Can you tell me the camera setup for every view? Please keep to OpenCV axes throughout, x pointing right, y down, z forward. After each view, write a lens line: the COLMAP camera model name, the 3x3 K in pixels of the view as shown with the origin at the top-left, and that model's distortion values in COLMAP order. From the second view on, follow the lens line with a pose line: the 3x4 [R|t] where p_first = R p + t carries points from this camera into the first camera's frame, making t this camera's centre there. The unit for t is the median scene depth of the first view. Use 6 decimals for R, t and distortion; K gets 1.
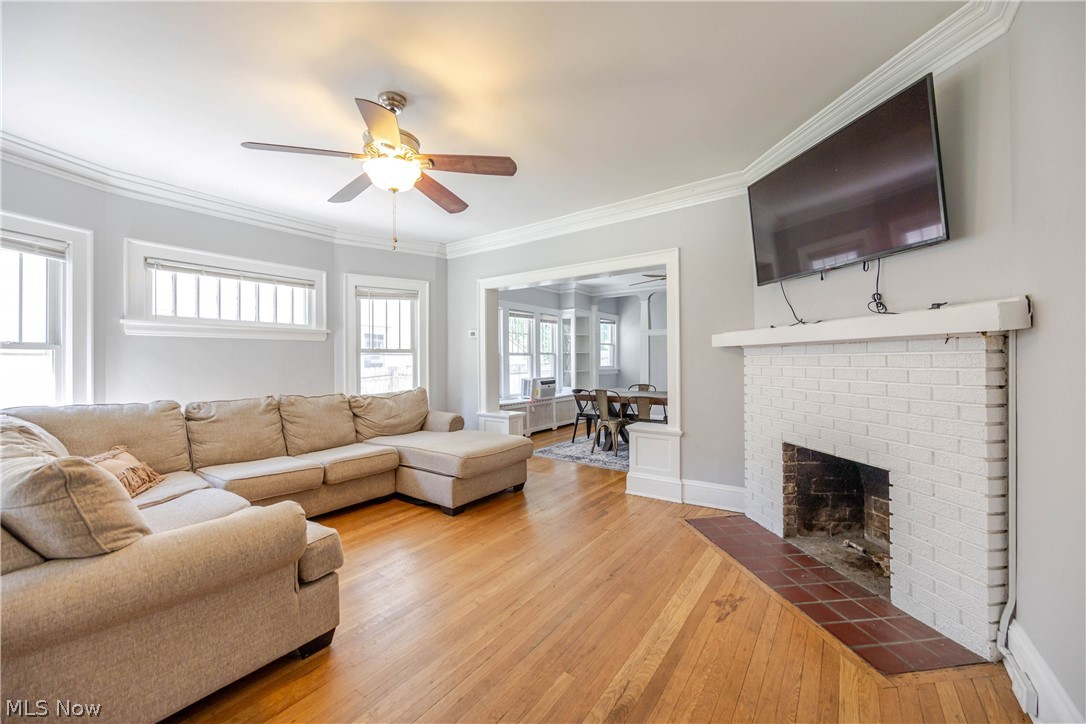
lens RADIAL K [[407.4, 0, 541.8], [0, 407.4, 362.1], [0, 0, 1]] dist [-0.000671, 0.000025]
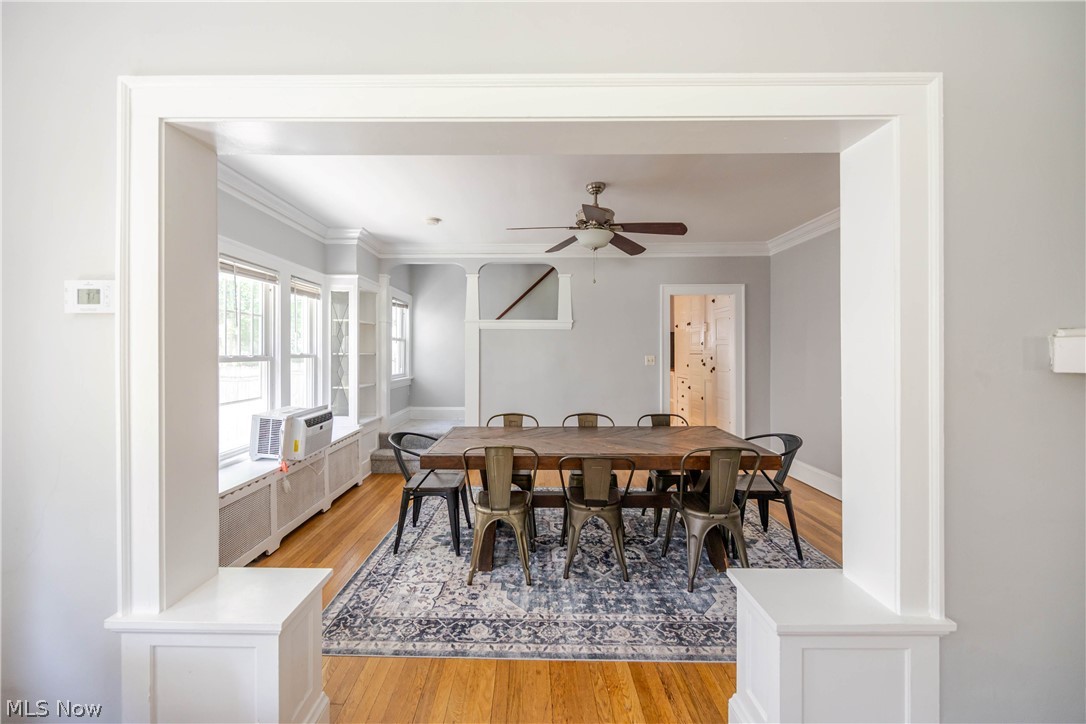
lens RADIAL K [[429.3, 0, 533.8], [0, 429.3, 352.8], [0, 0, 1]] dist [-0.002719, -0.000272]
pose [[0.815169, 0.007128, 0.579180, -0.068536], [-0.002919, 0.999962, -0.008198, -0.023557], [-0.579216, 0.004992, 0.815159, 0.433873]]
